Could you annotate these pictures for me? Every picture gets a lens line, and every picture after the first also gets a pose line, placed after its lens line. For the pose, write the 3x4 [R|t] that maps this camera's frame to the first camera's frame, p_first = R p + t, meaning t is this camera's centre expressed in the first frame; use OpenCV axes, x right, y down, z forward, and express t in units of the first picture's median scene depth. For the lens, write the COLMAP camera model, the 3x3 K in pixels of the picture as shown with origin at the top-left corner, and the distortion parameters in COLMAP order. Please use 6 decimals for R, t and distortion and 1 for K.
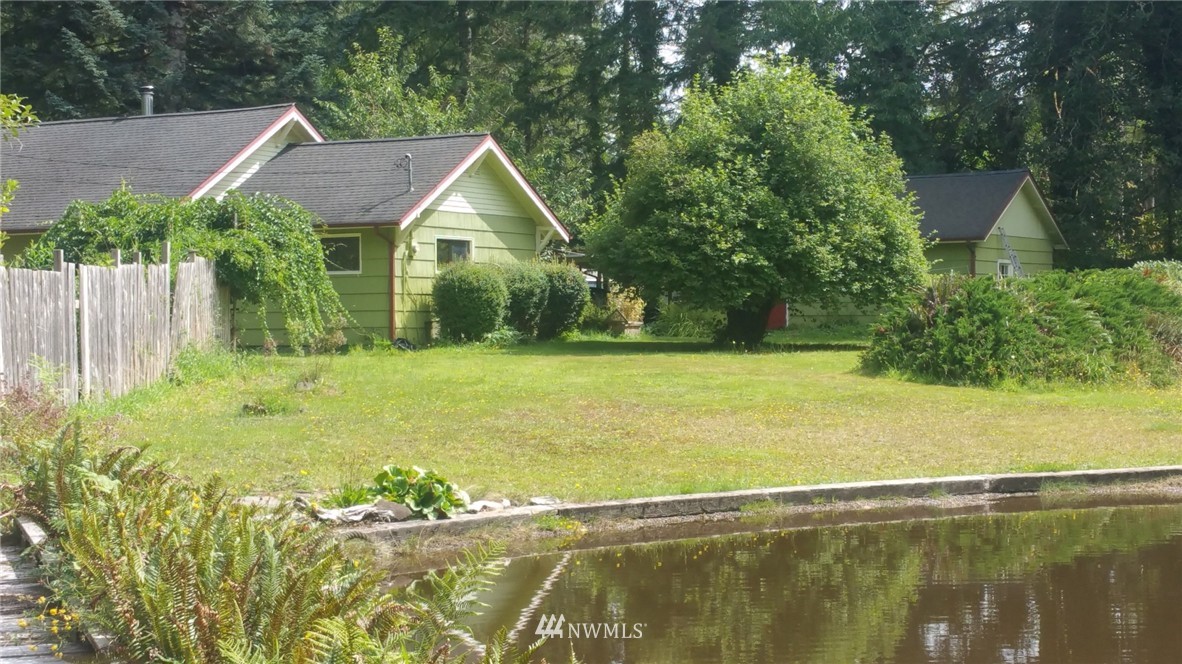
lens RADIAL K [[1954.8, 0, 591.0], [0, 1954.8, 332.0], [0, 0, 1]] dist [0.120282, 0.224333]
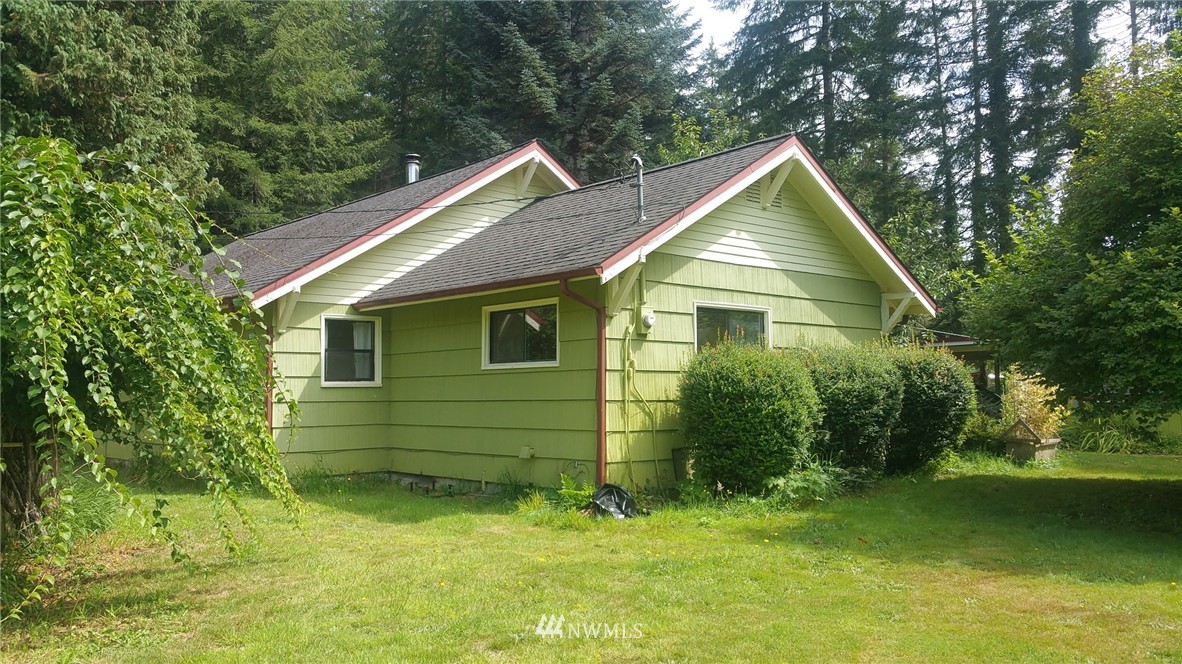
lens RADIAL K [[935.6, 0, 591.0], [0, 935.6, 332.0], [0, 0, 1]] dist [0.045819, -0.000059]
pose [[0.937181, -0.019561, -0.348294, -0.011349], [-0.004663, 0.997635, -0.068579, -0.020933], [0.348812, 0.065895, 0.934873, 0.748597]]
